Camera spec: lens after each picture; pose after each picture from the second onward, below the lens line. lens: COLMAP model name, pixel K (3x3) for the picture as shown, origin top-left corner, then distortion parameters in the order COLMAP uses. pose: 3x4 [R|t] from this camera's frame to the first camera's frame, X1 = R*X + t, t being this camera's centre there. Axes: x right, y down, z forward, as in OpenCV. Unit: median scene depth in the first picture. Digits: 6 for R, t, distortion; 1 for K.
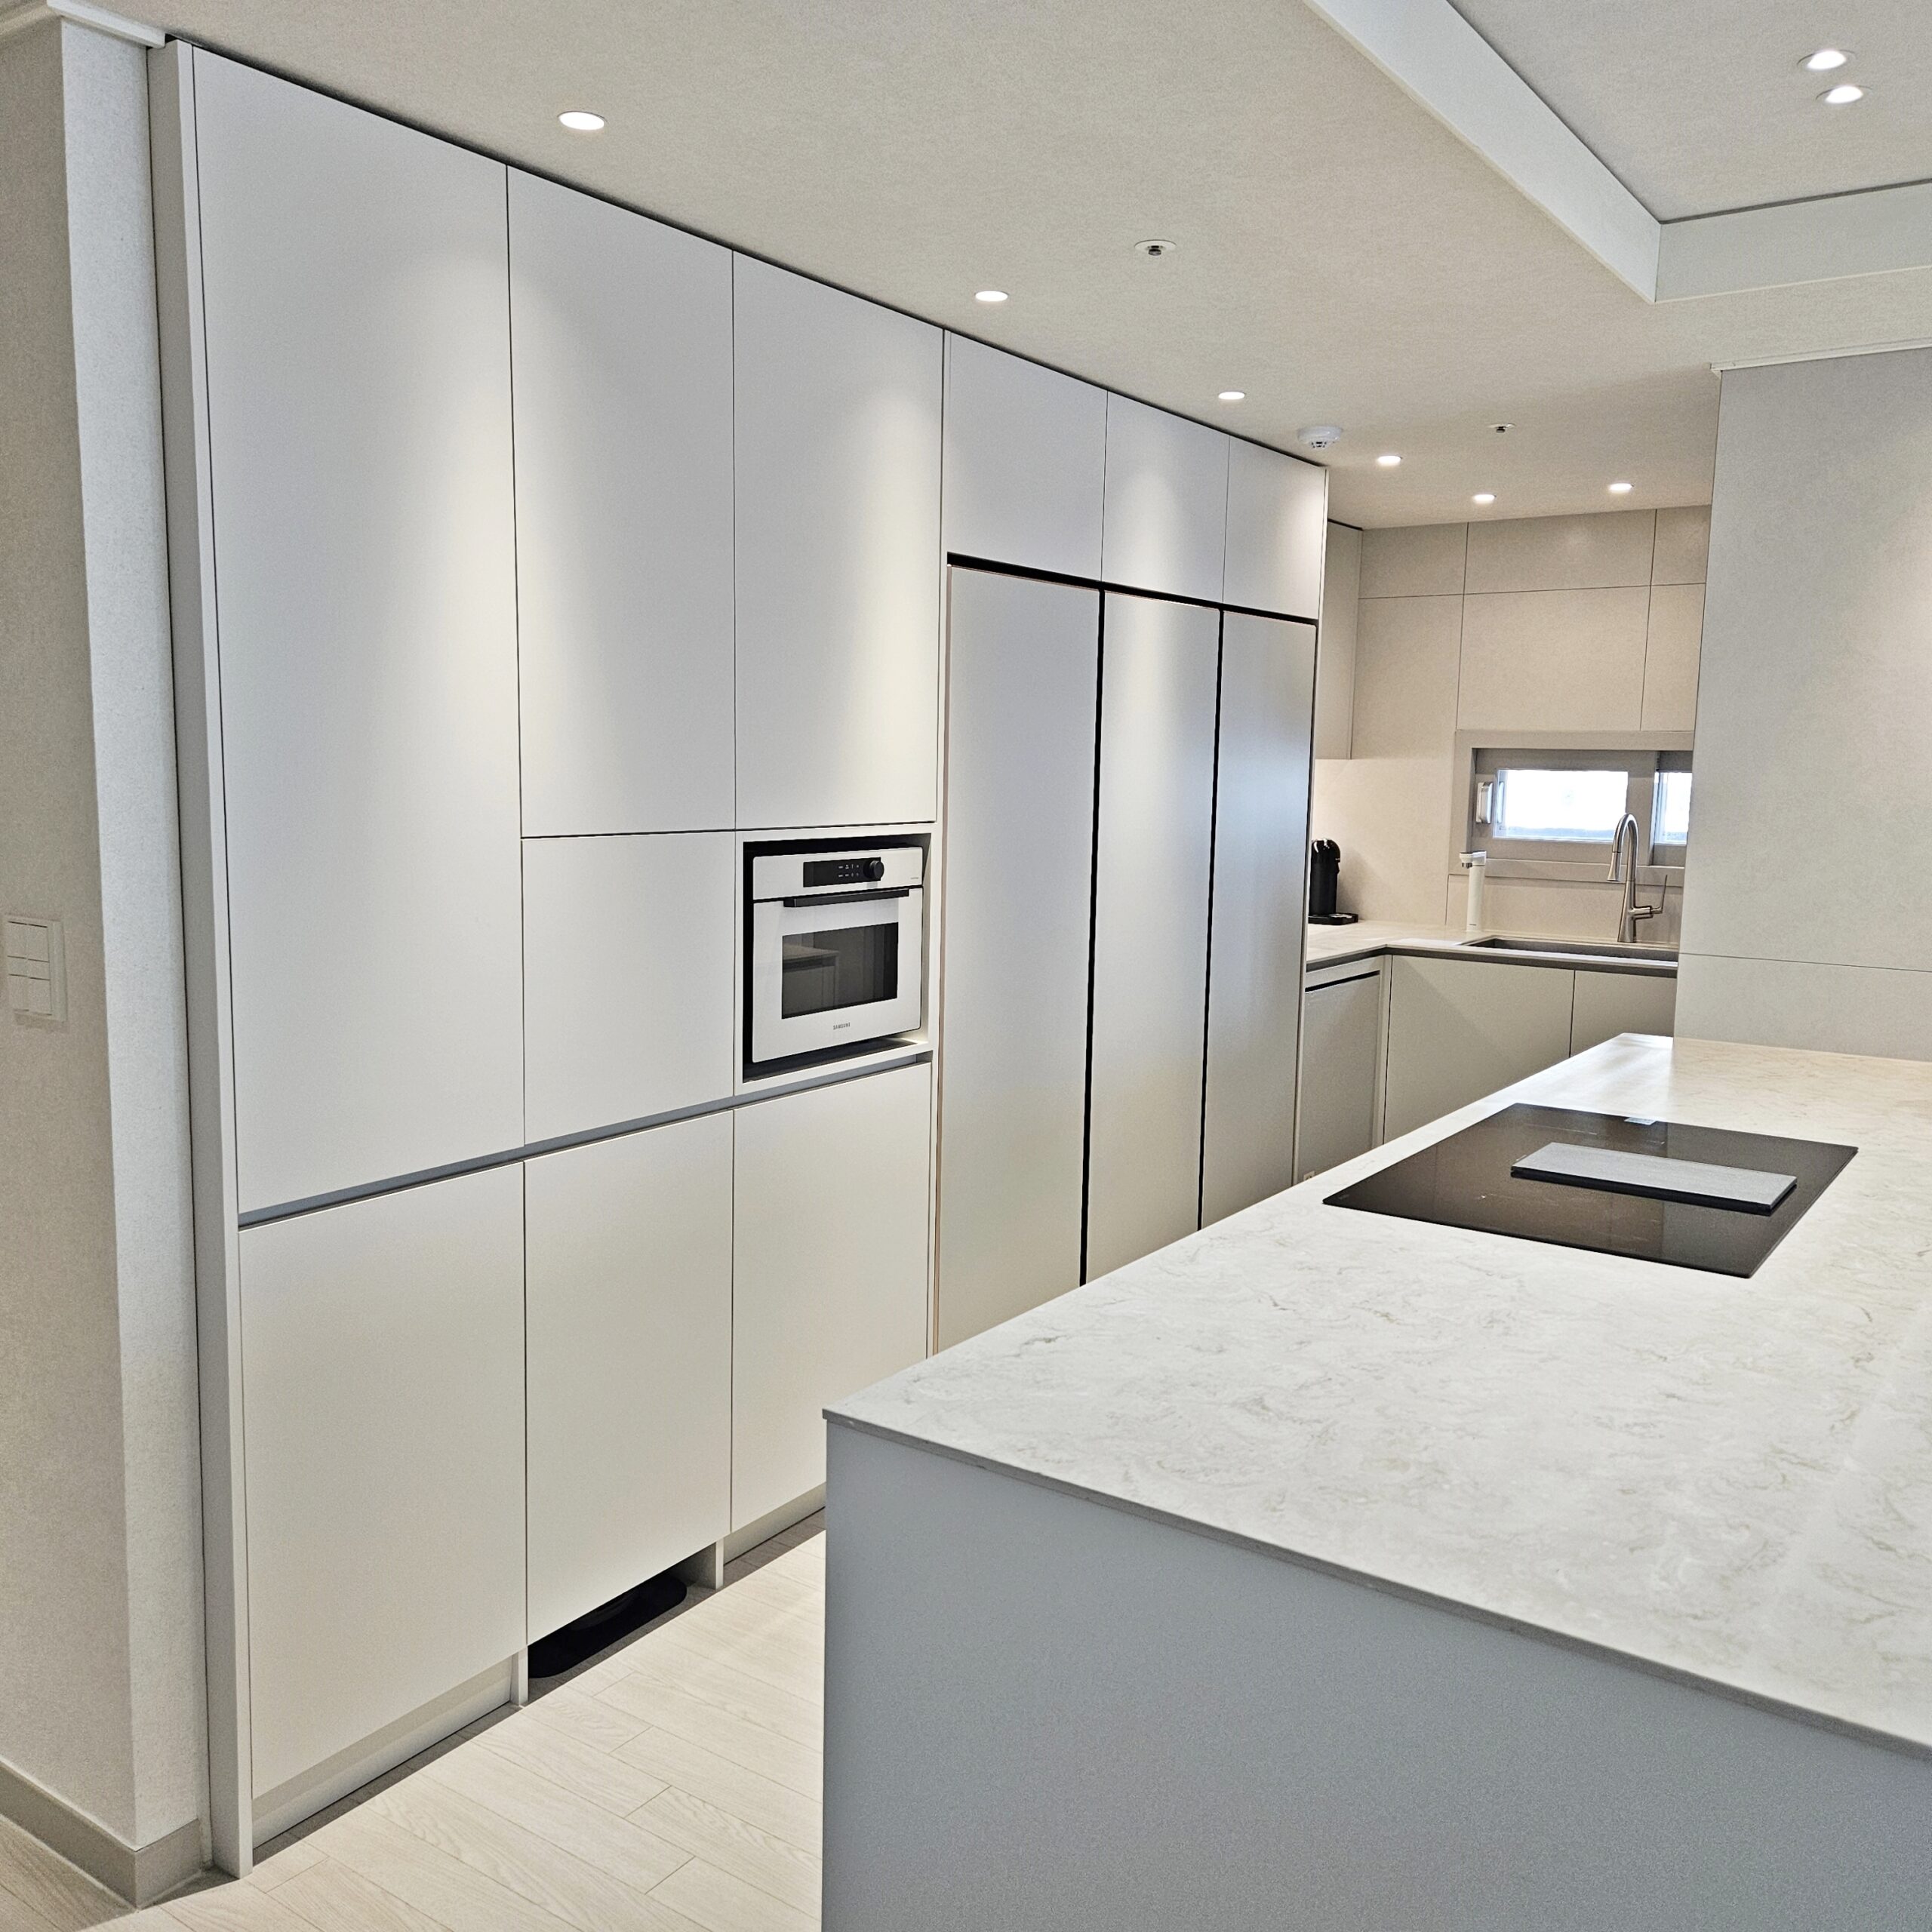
lens RADIAL K [[1720.6, 0, 938.5], [0, 1720.6, 953.7], [0, 0, 1]] dist [0.124797, -0.140612]
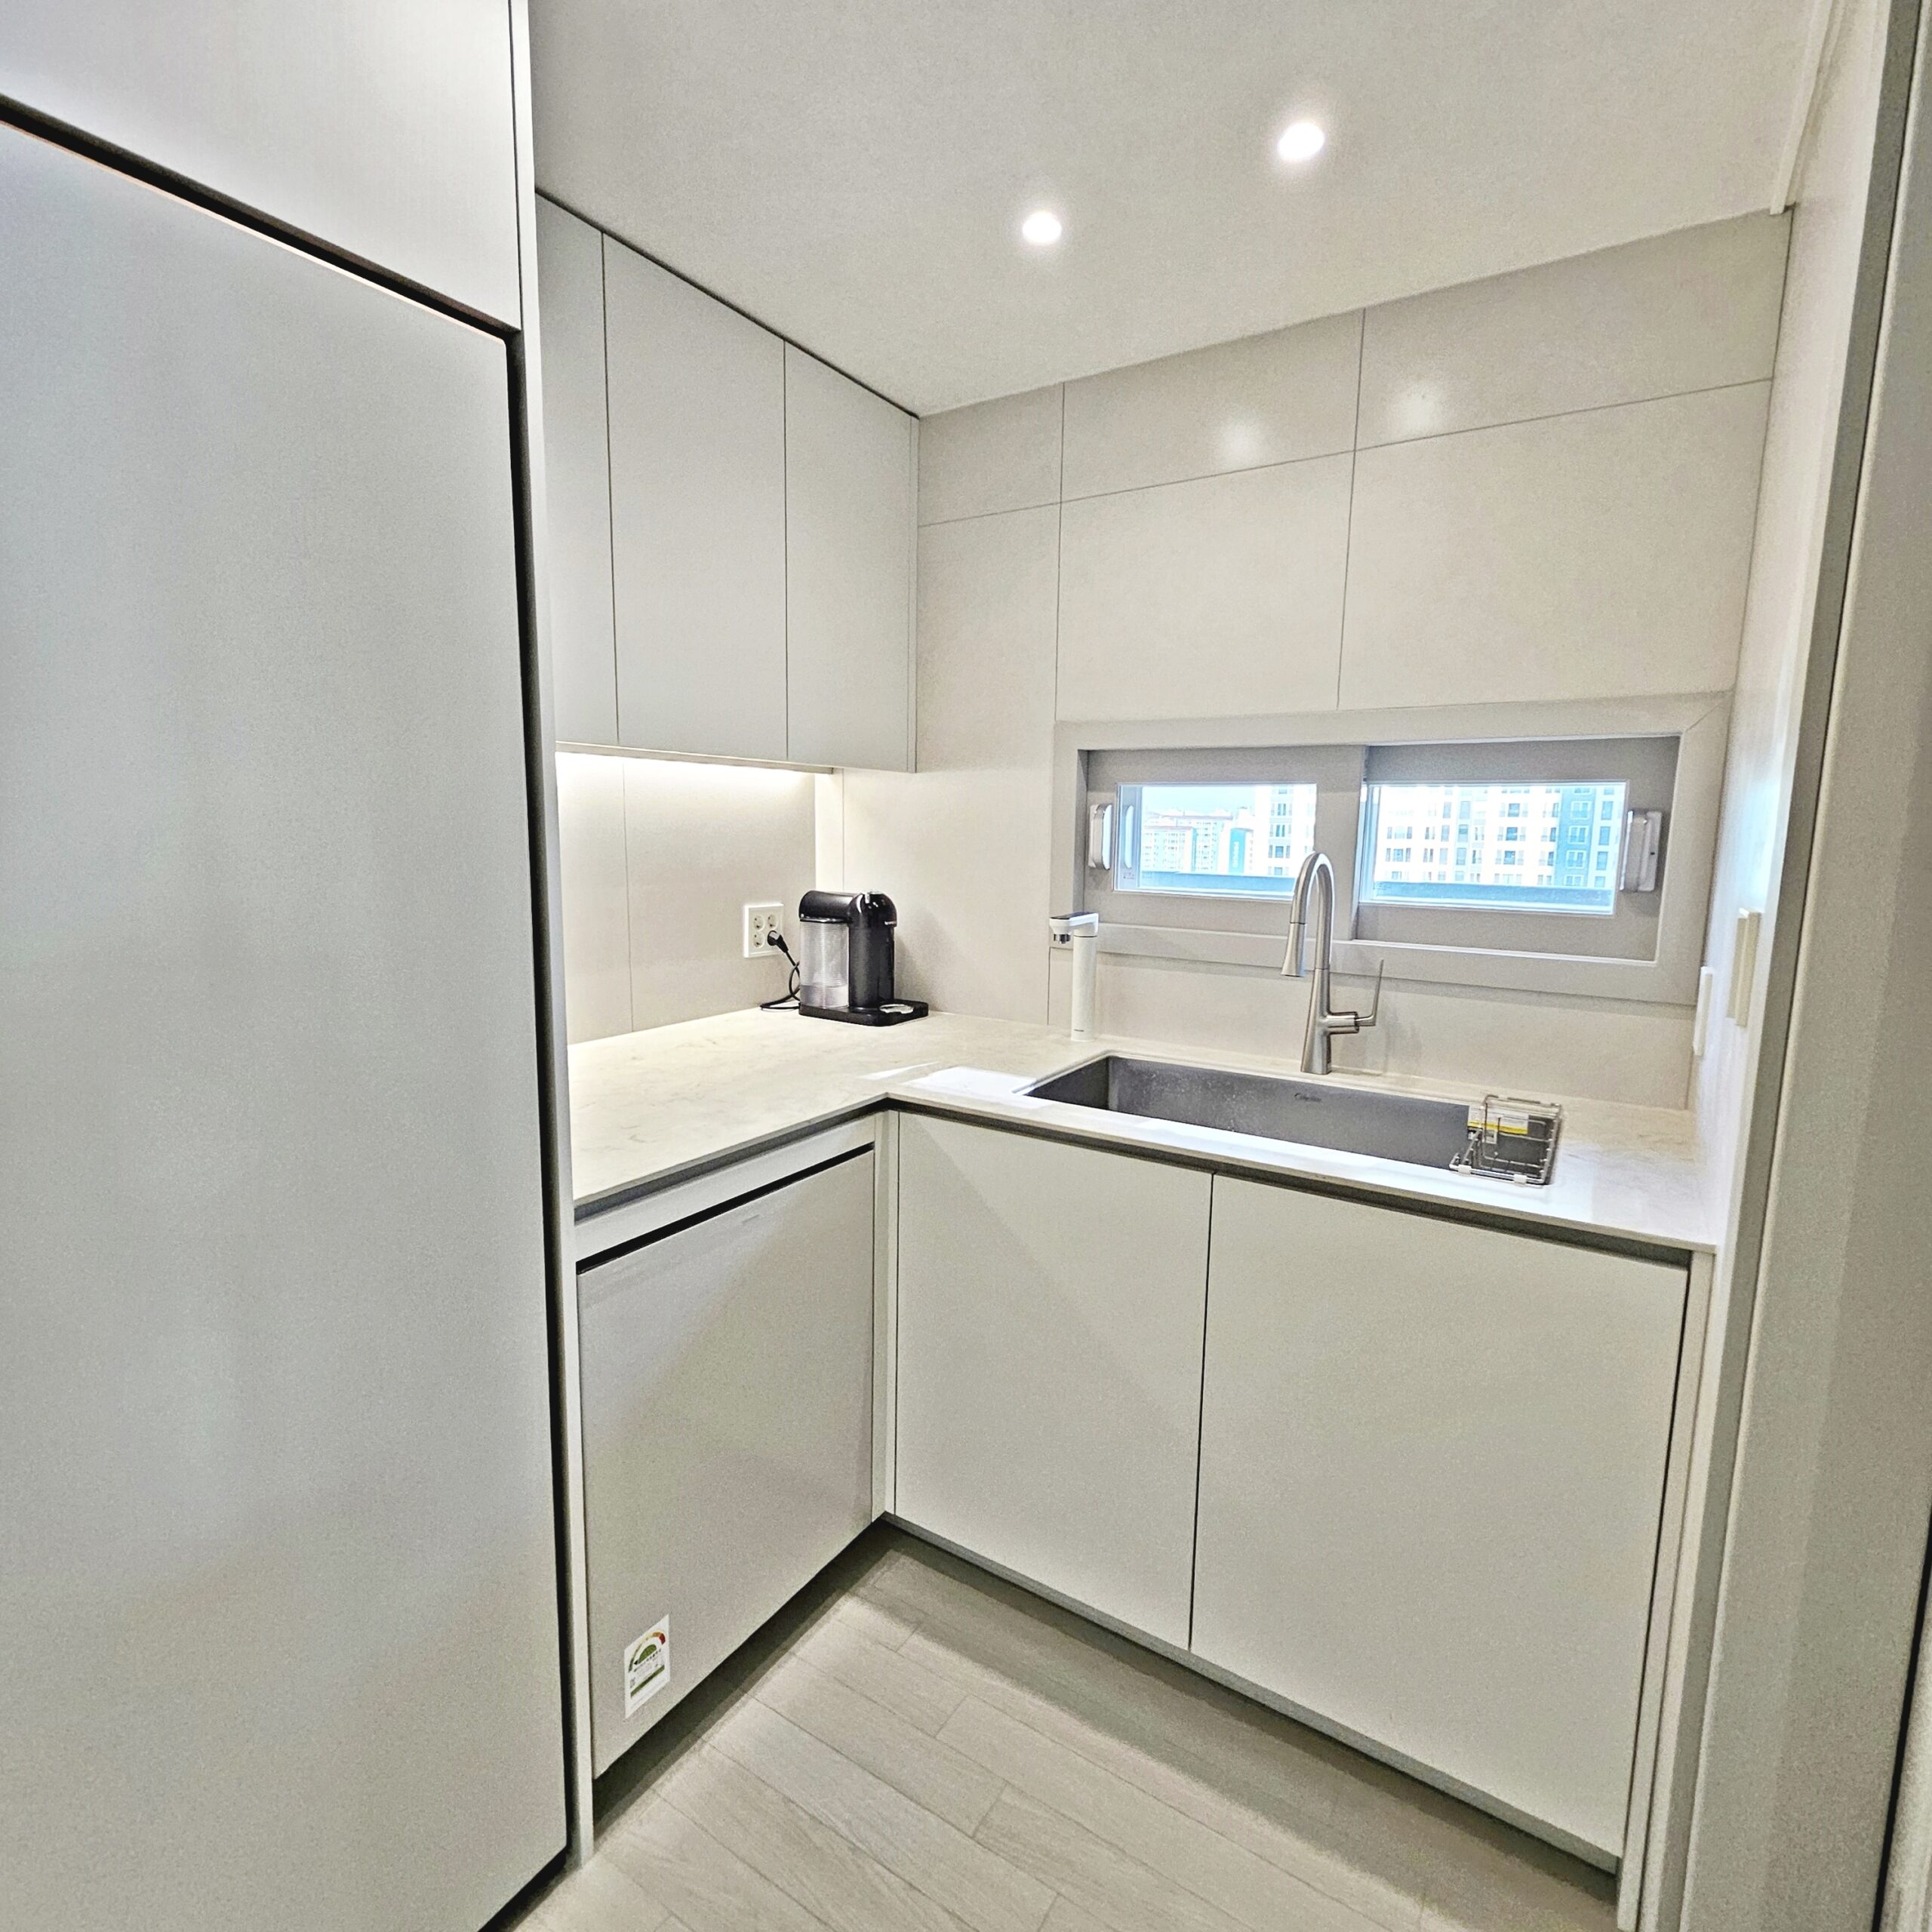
lens RADIAL K [[1001.7, 0, 960.5], [0, 1001.7, 958.7], [0, 0, 1]] dist [-0.000637, -0.000255]
pose [[0.999466, -0.005768, 0.032154, 0.298725], [0.005242, 0.999851, 0.016429, -0.057389], [-0.032244, -0.016252, 0.999348, 0.756791]]
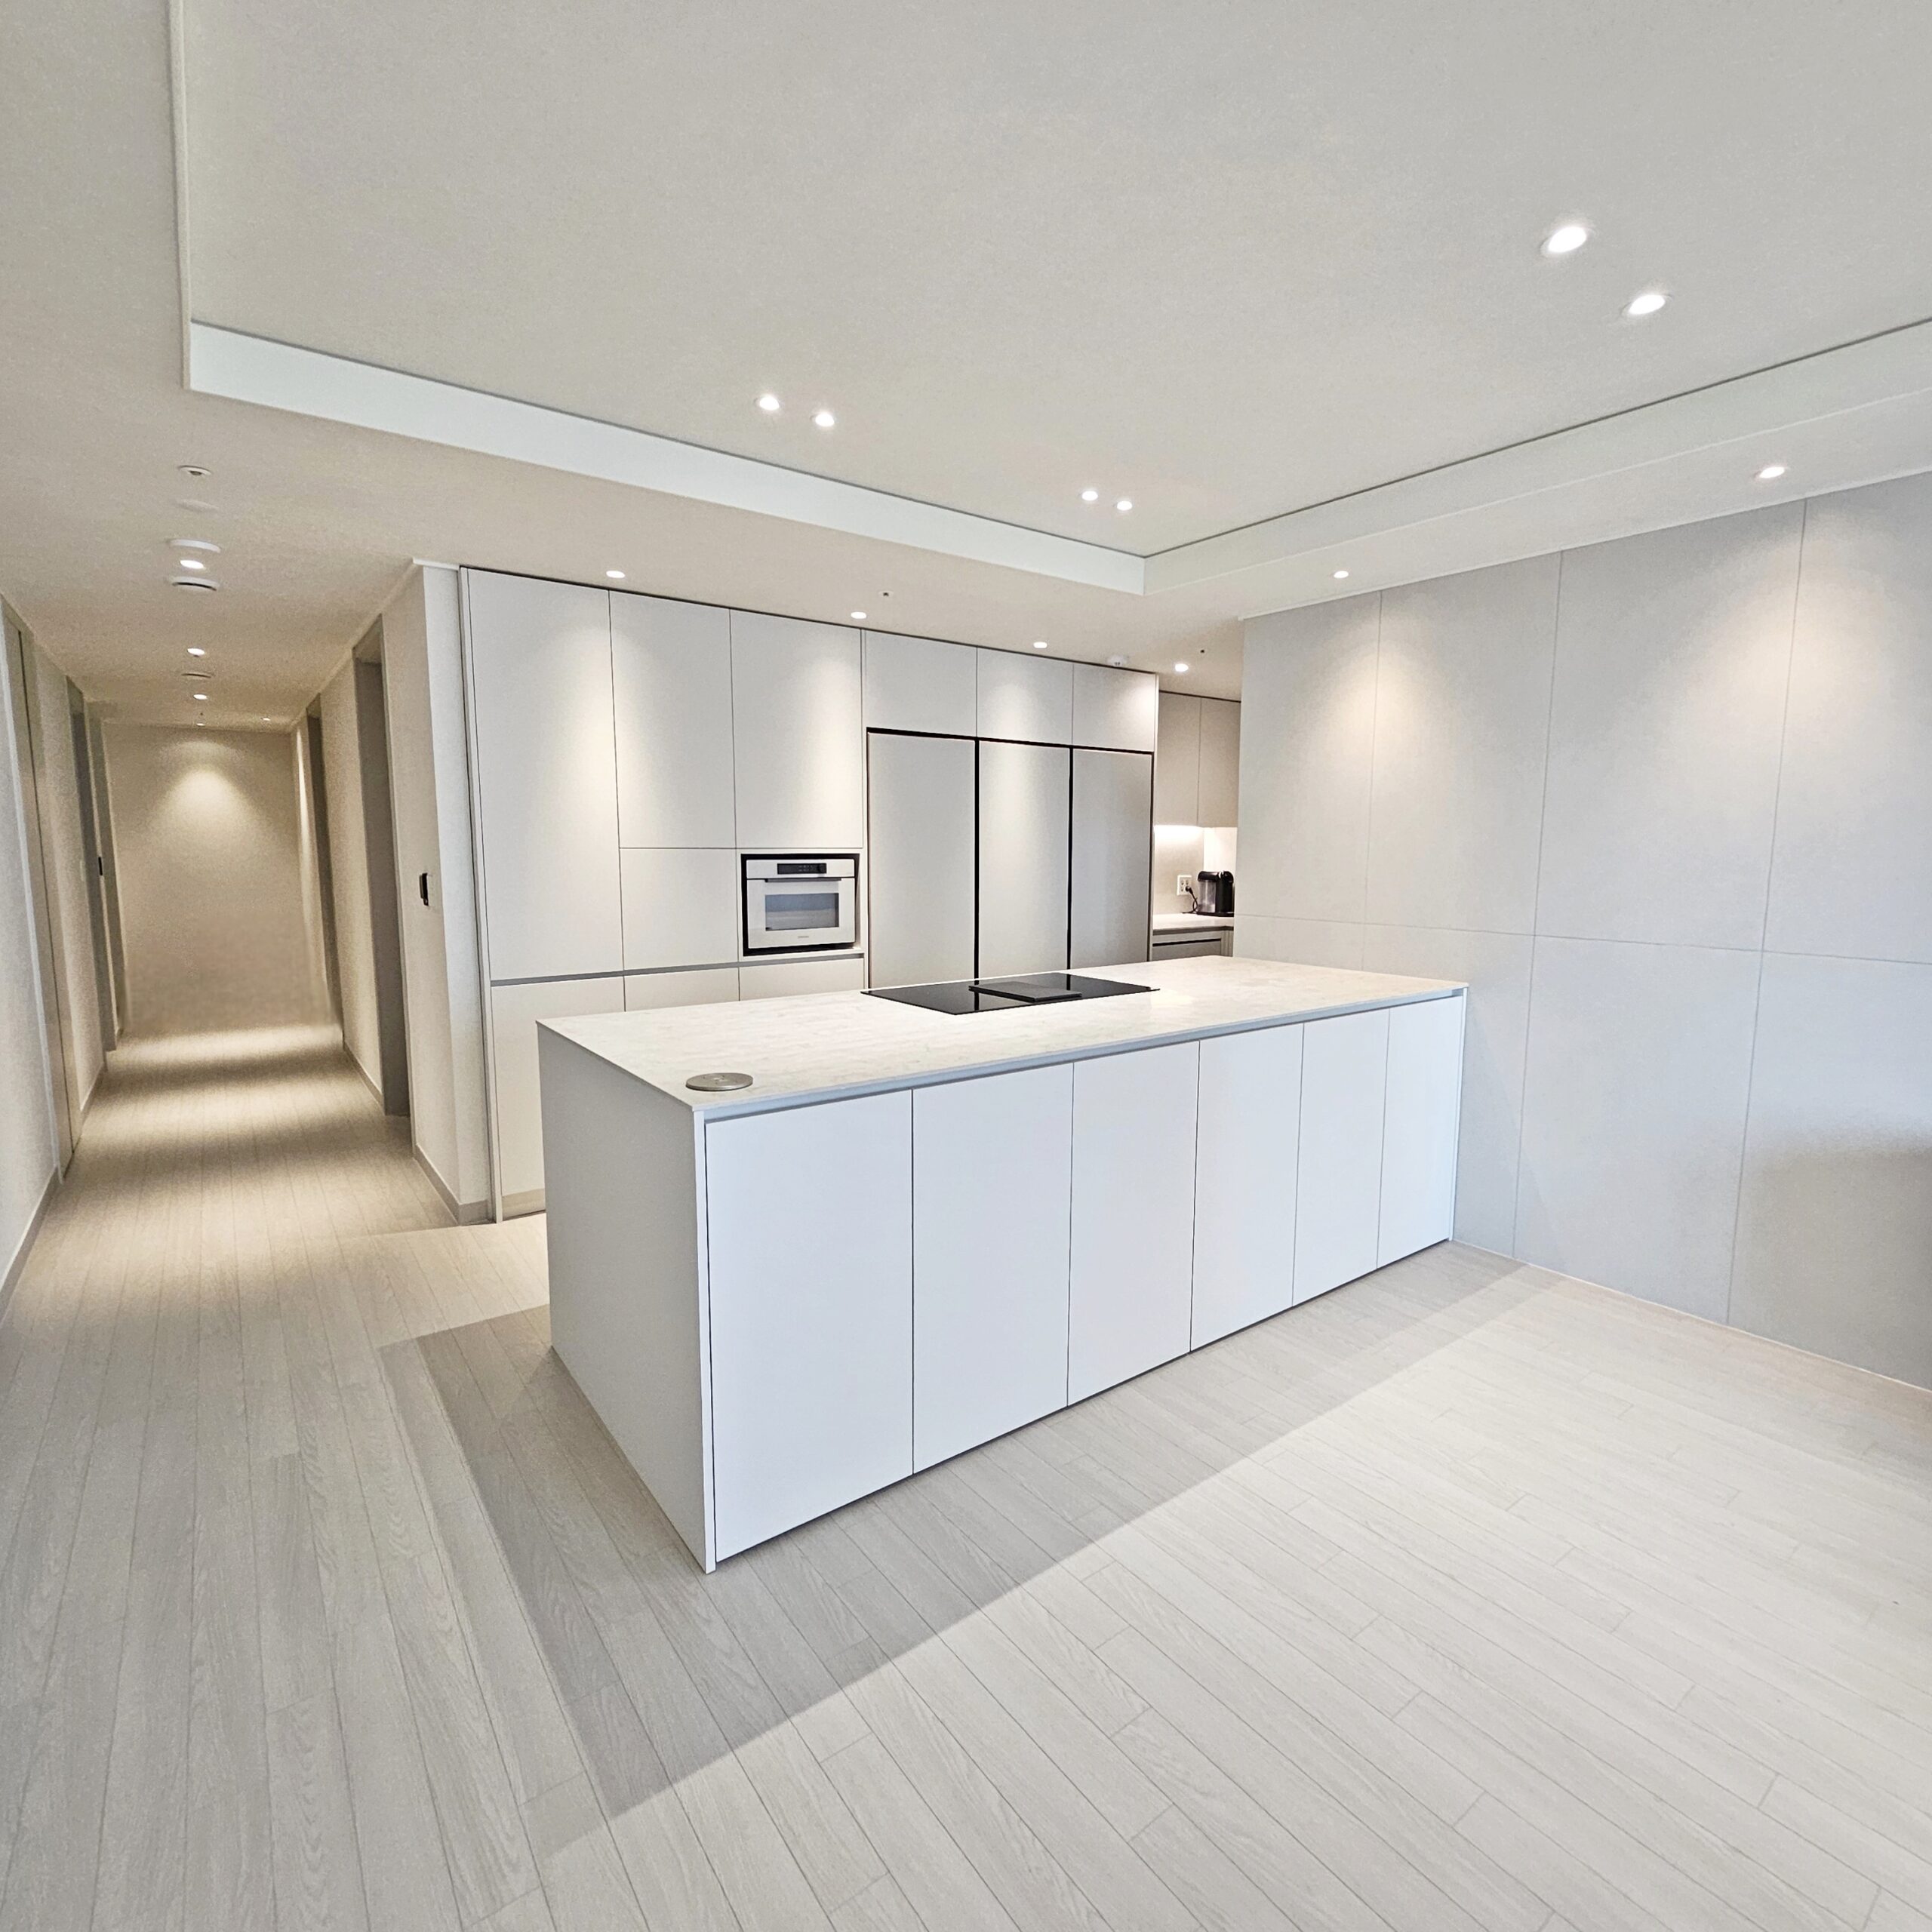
lens RADIAL K [[1001.7, 0, 960.5], [0, 1001.7, 958.7], [0, 0, 1]] dist [-0.000637, -0.000255]
pose [[0.948164, 0.022041, -0.317015, 0.361808], [-0.023868, 0.999713, -0.001879, 0.044165], [0.316883, 0.009348, 0.948419, -0.120365]]
